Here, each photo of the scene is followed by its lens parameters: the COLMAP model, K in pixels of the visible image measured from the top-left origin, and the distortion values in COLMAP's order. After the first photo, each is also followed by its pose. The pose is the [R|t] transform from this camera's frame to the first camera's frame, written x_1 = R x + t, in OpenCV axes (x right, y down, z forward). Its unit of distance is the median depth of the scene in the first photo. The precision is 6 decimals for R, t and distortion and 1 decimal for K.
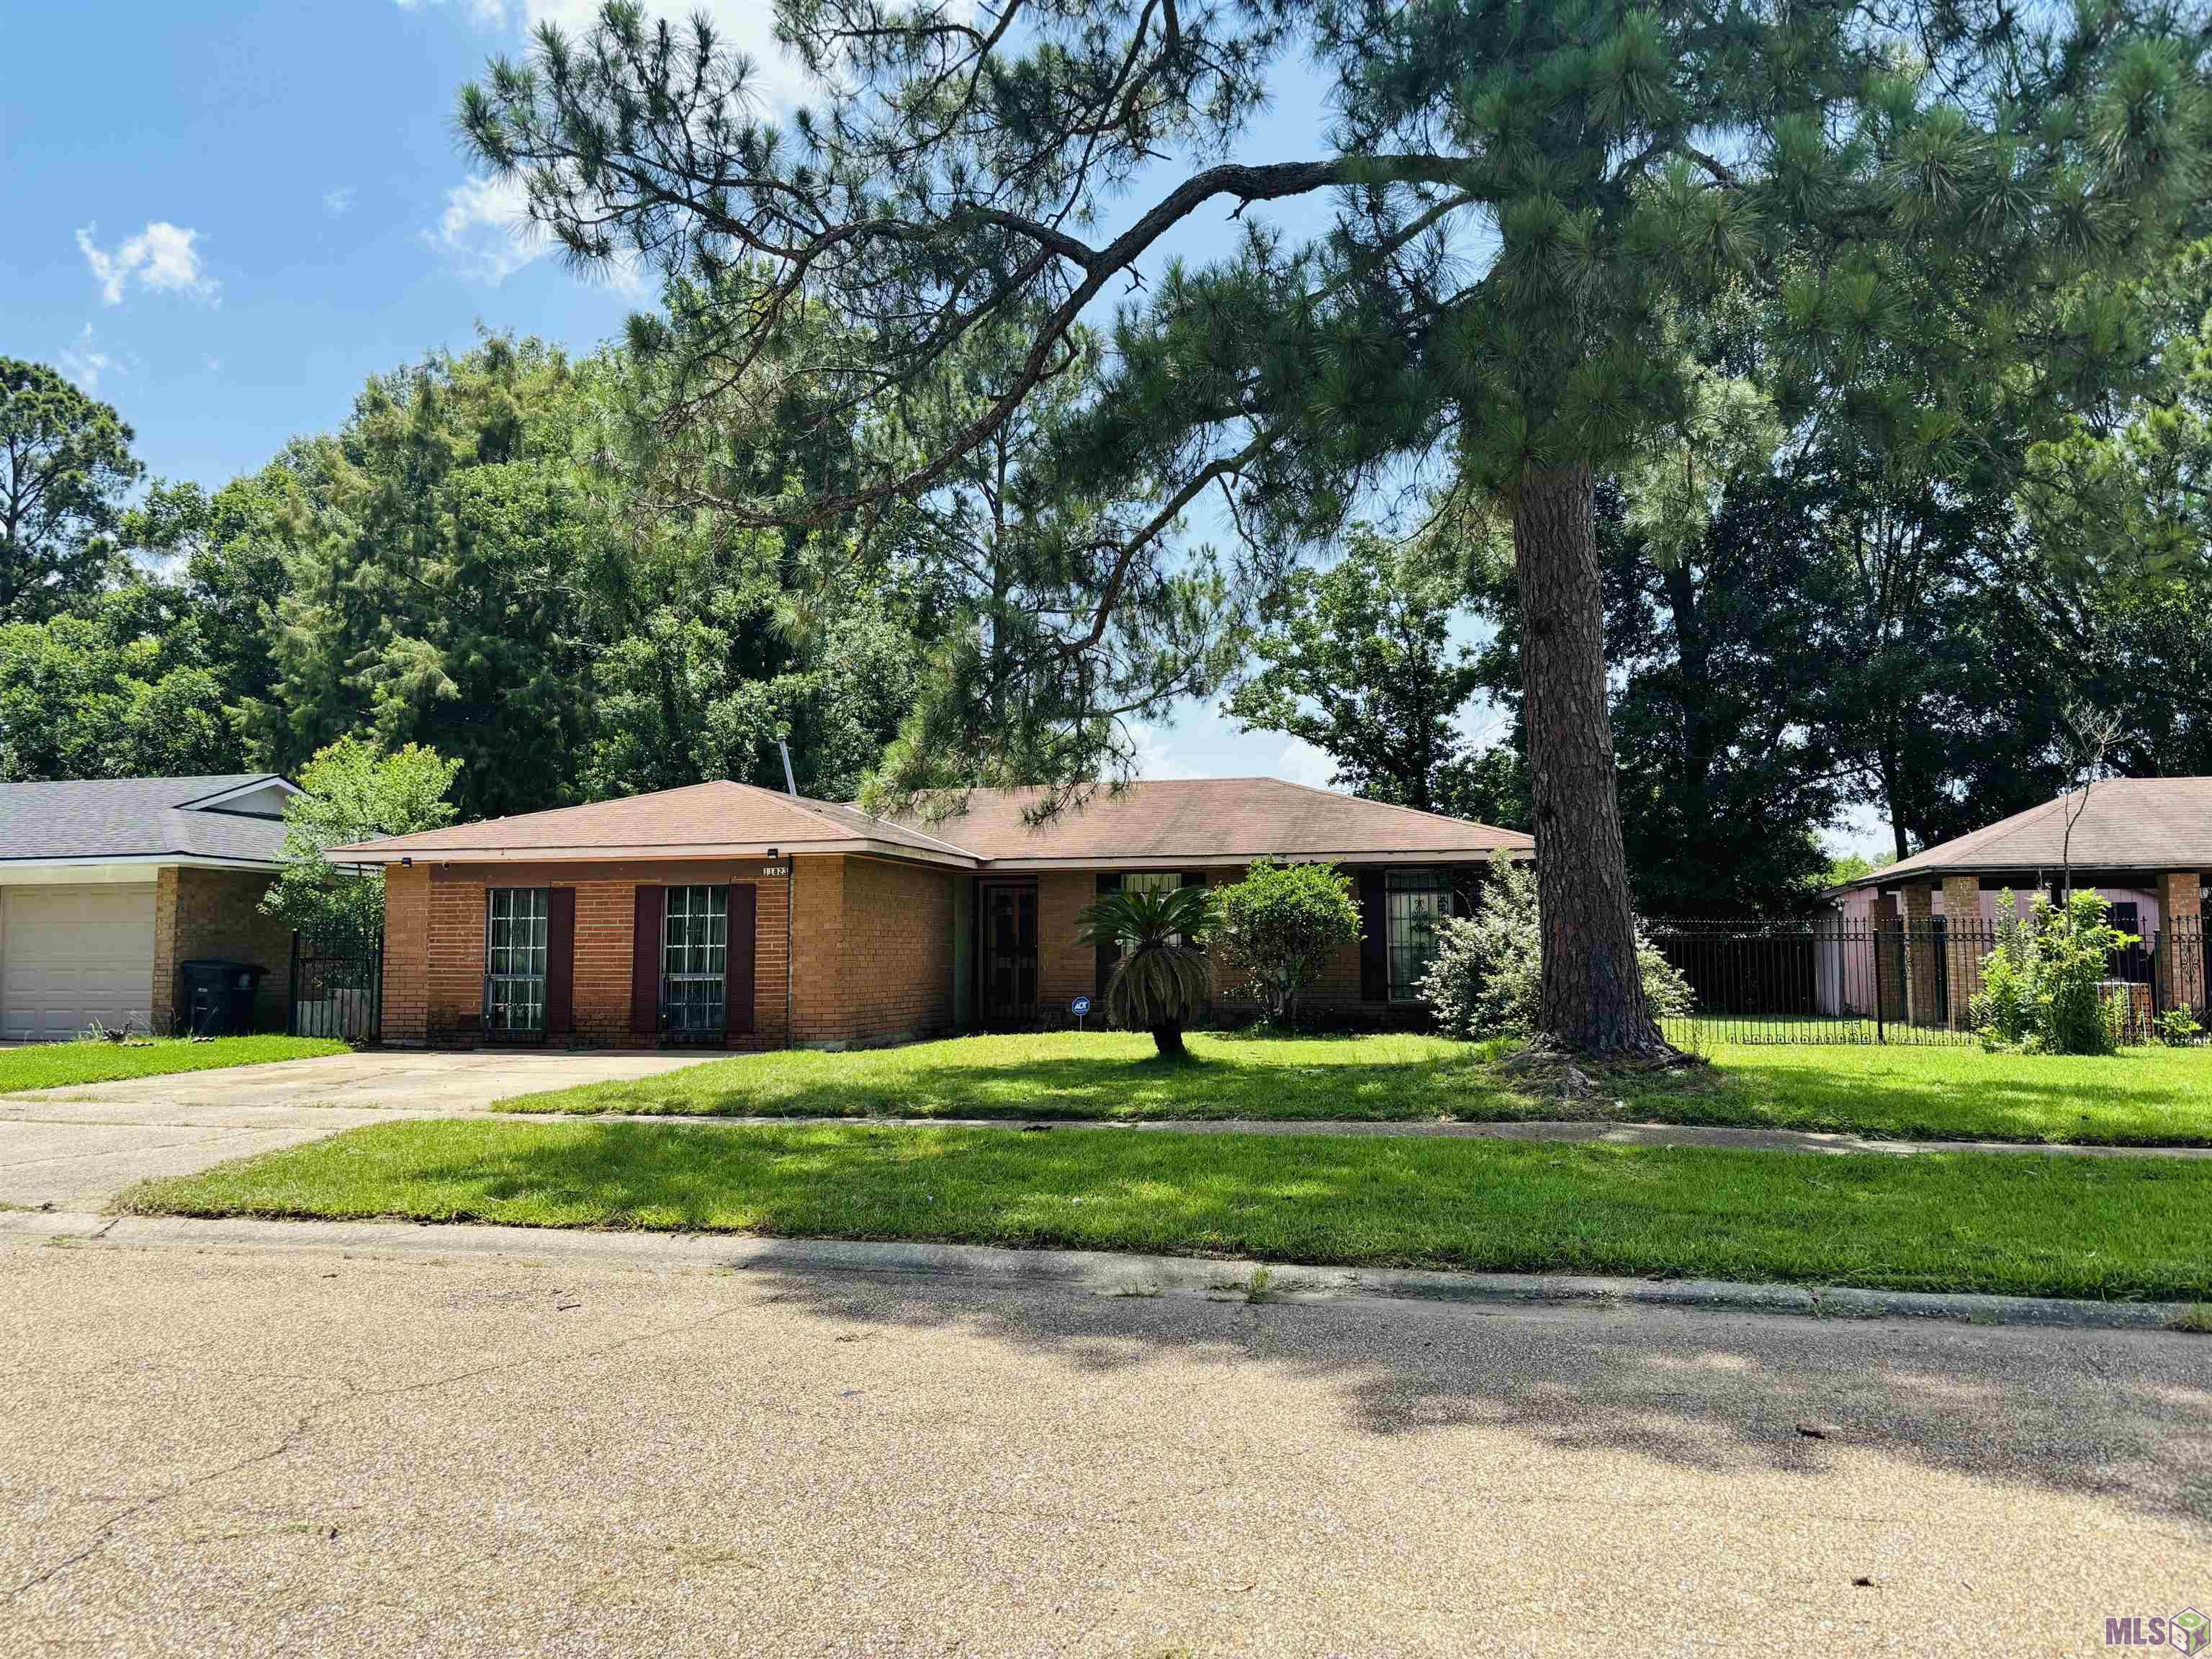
lens RADIAL K [[1674.2, 0, 1104.0], [0, 1674.2, 824.9], [0, 0, 1]] dist [0.051272, -0.059335]
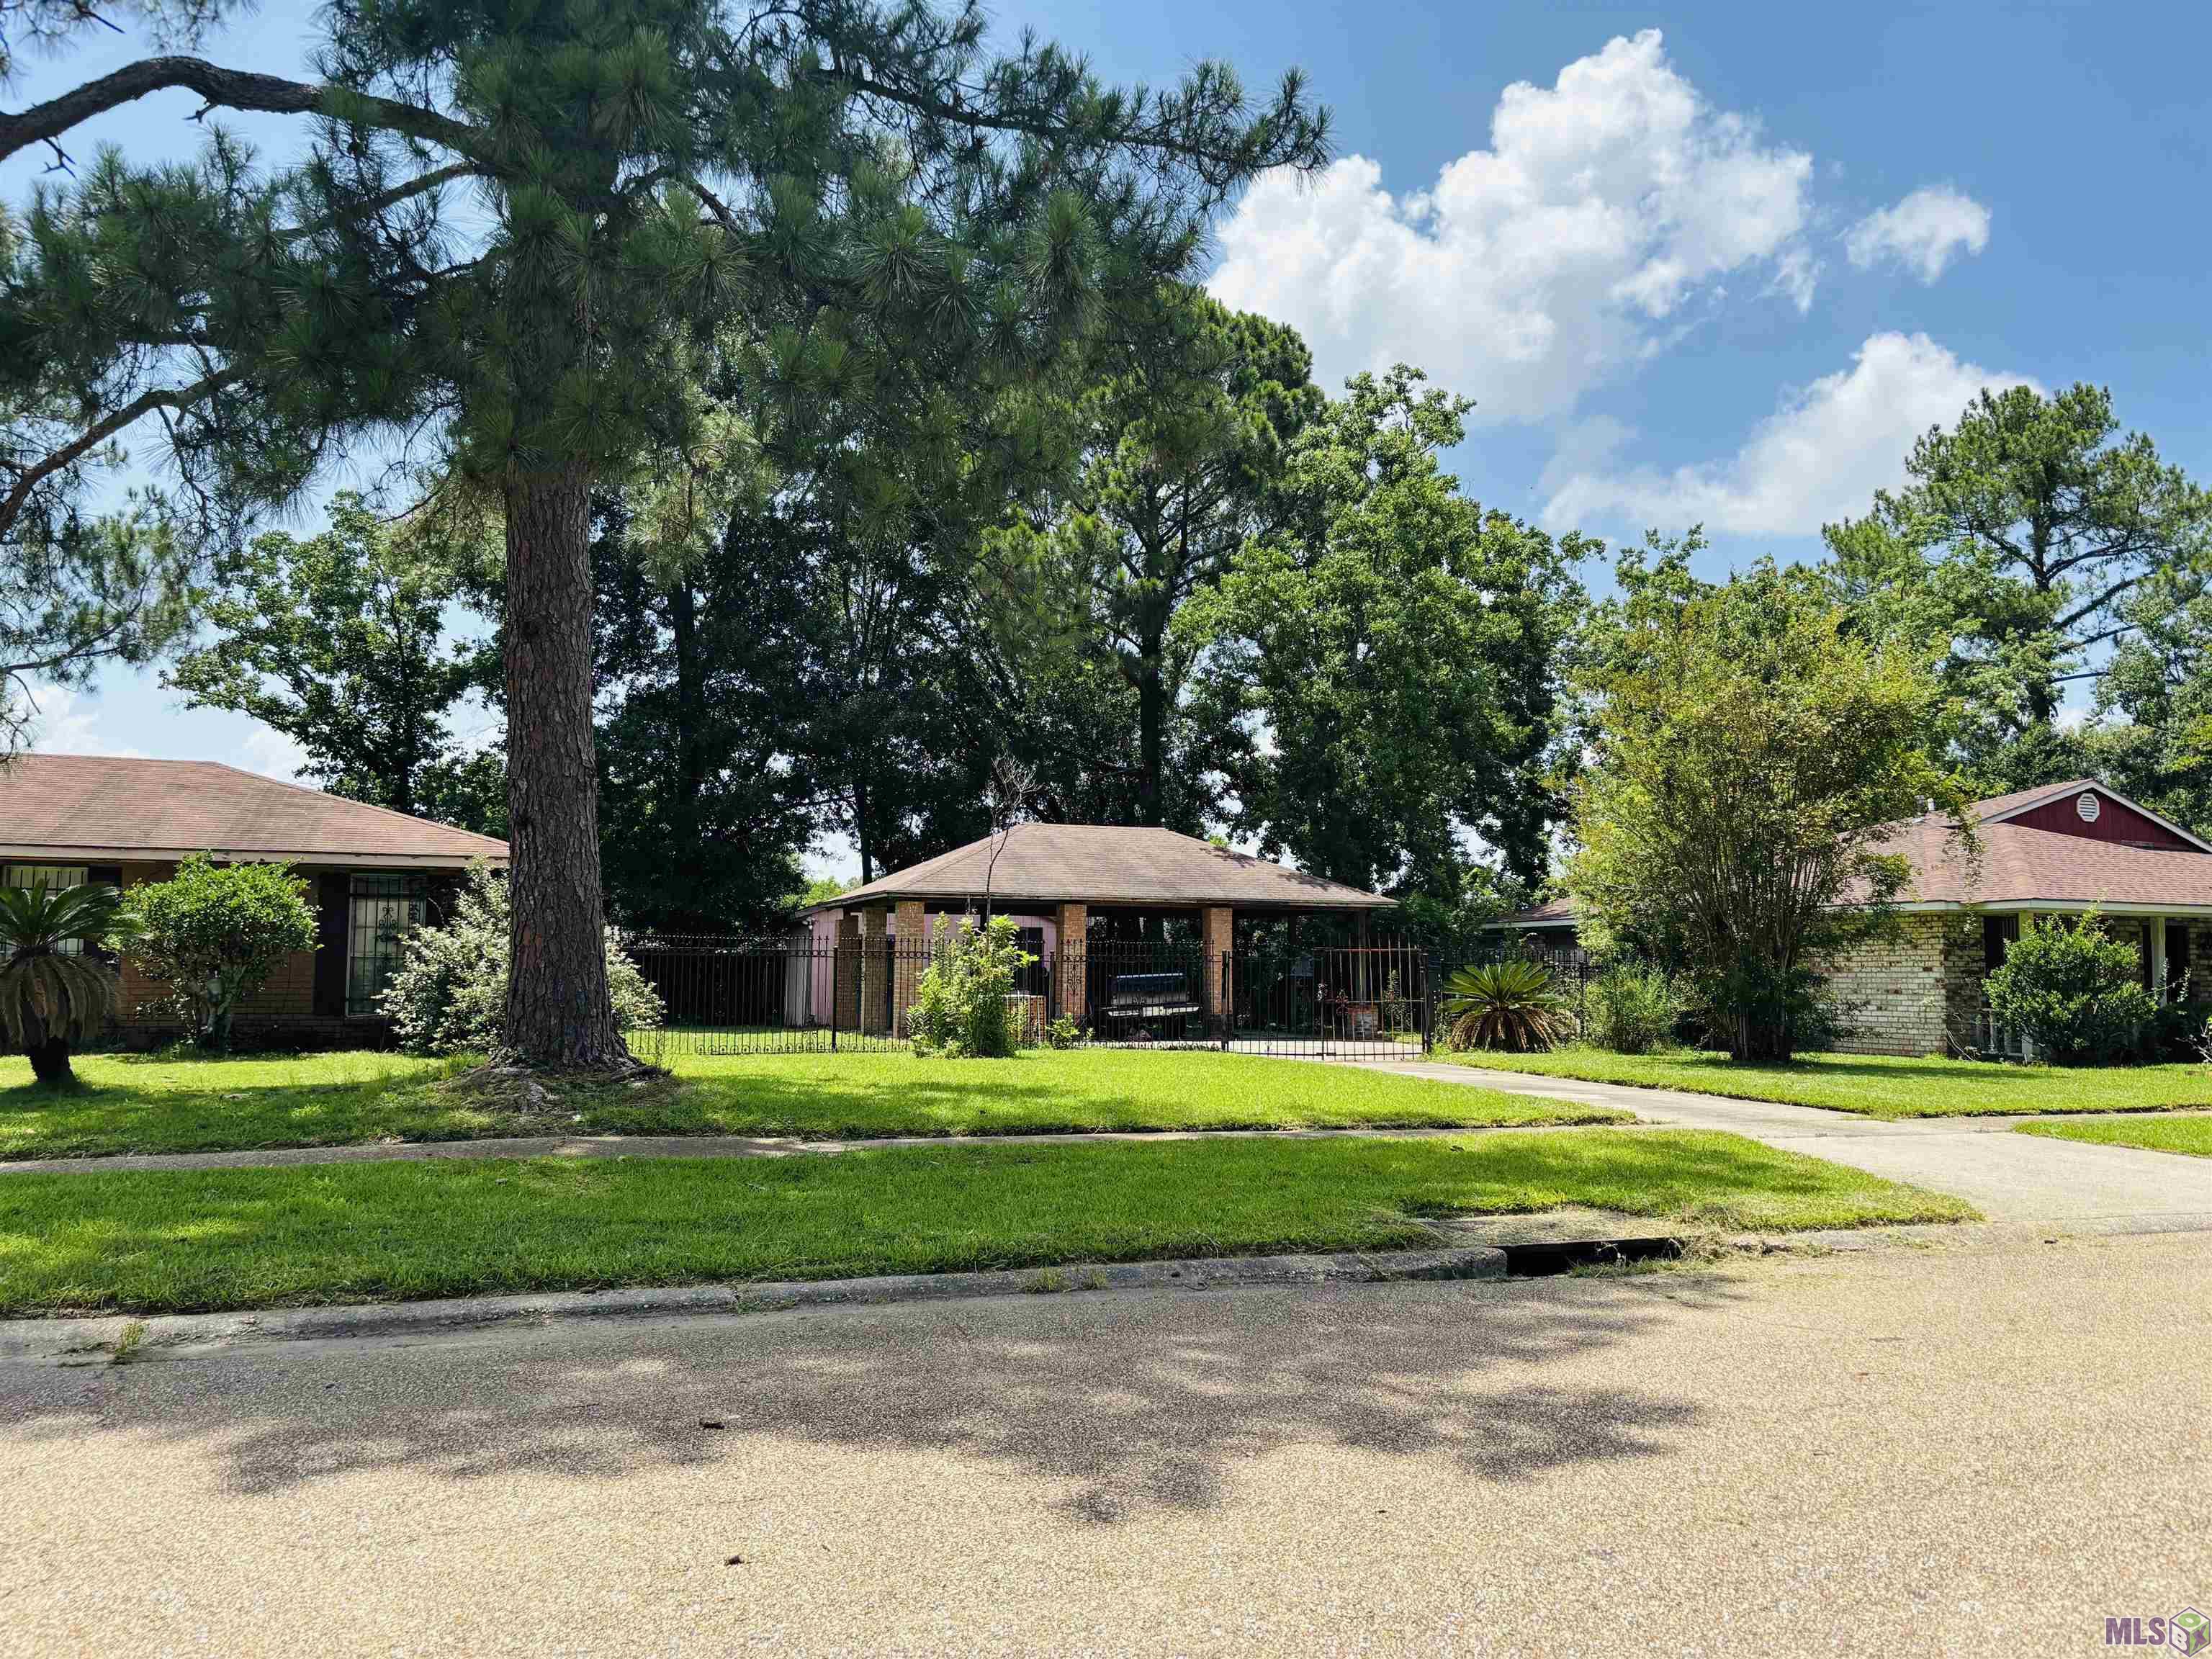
lens RADIAL K [[1674.2, 0, 1109.3], [0, 1674.2, 847.2], [0, 0, 1]] dist [0.053340, -0.067121]
pose [[0.834210, 0.052346, 0.548956, 0.007183], [-0.055212, 0.998411, -0.011301, 0.000013], [-0.548675, -0.020882, 0.835775, -0.000487]]
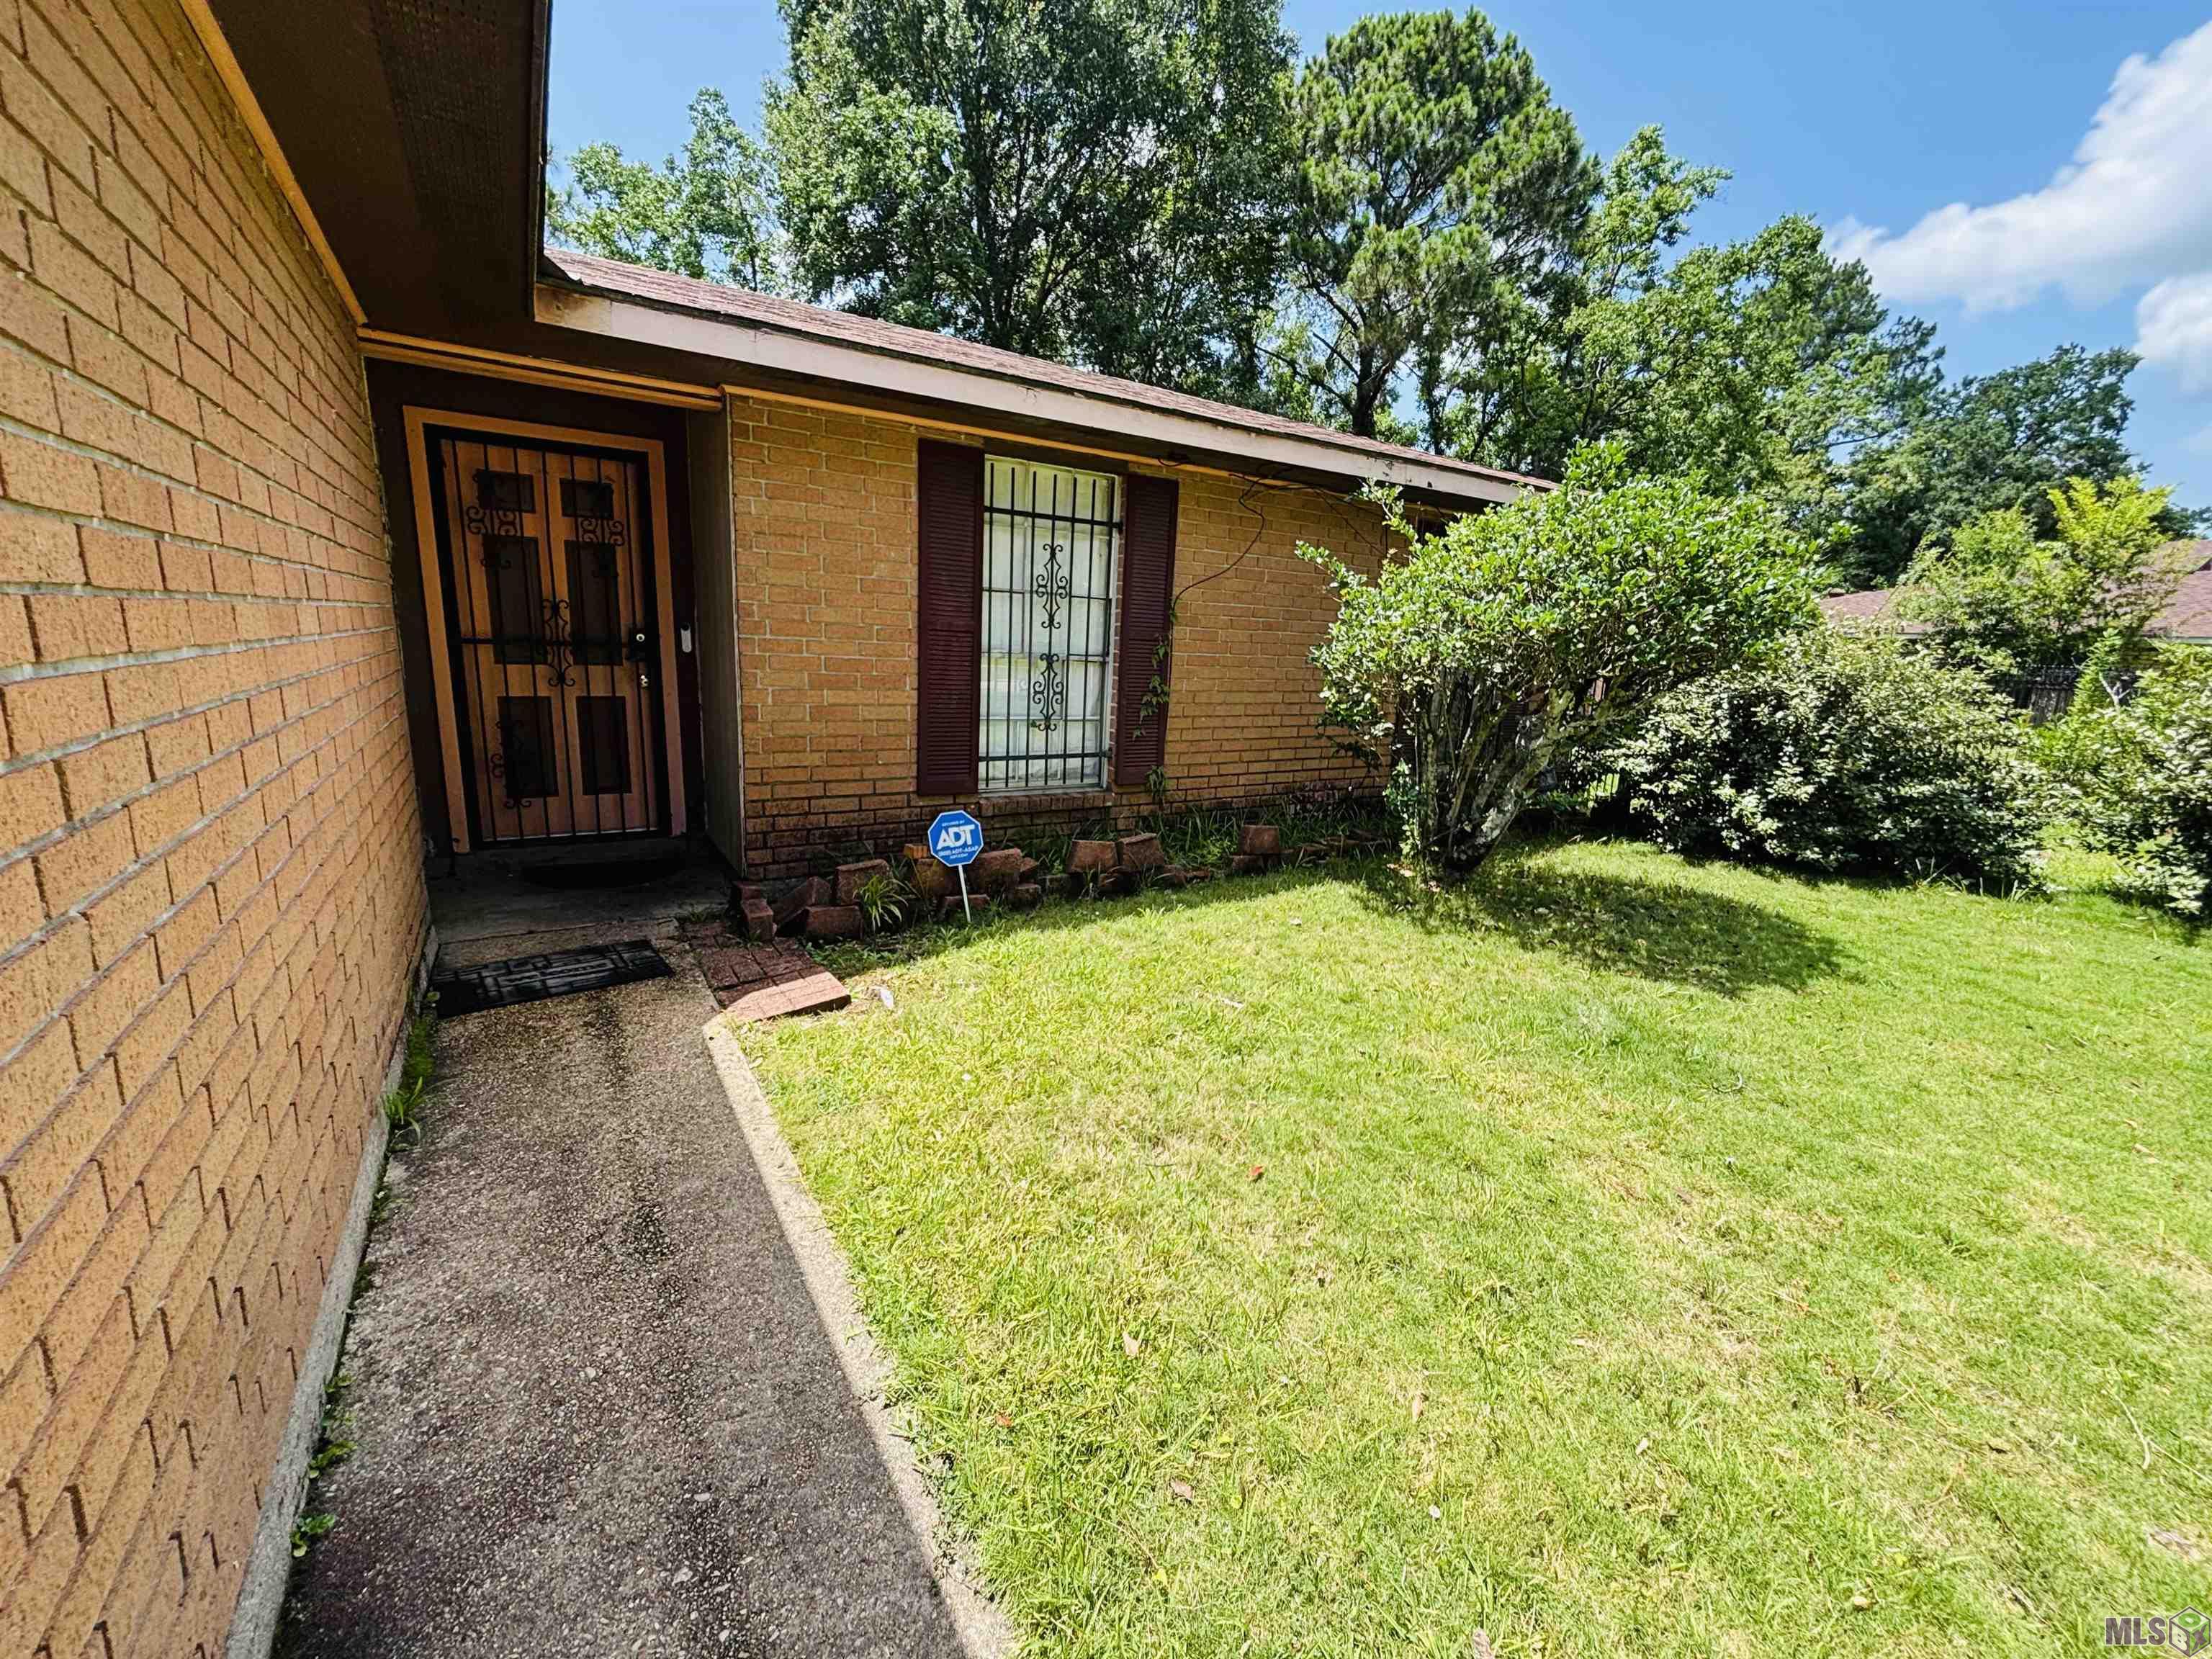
lens RADIAL K [[894.7, 0, 1101.8], [0, 894.7, 831.4], [0, 0, 1]] dist [0.001710, -0.000867]
pose [[0.695792, -0.119007, 0.708316, -0.133465], [-0.102305, 0.959701, 0.261739, 0.060986], [-0.710920, -0.254580, 0.655577, 0.929377]]
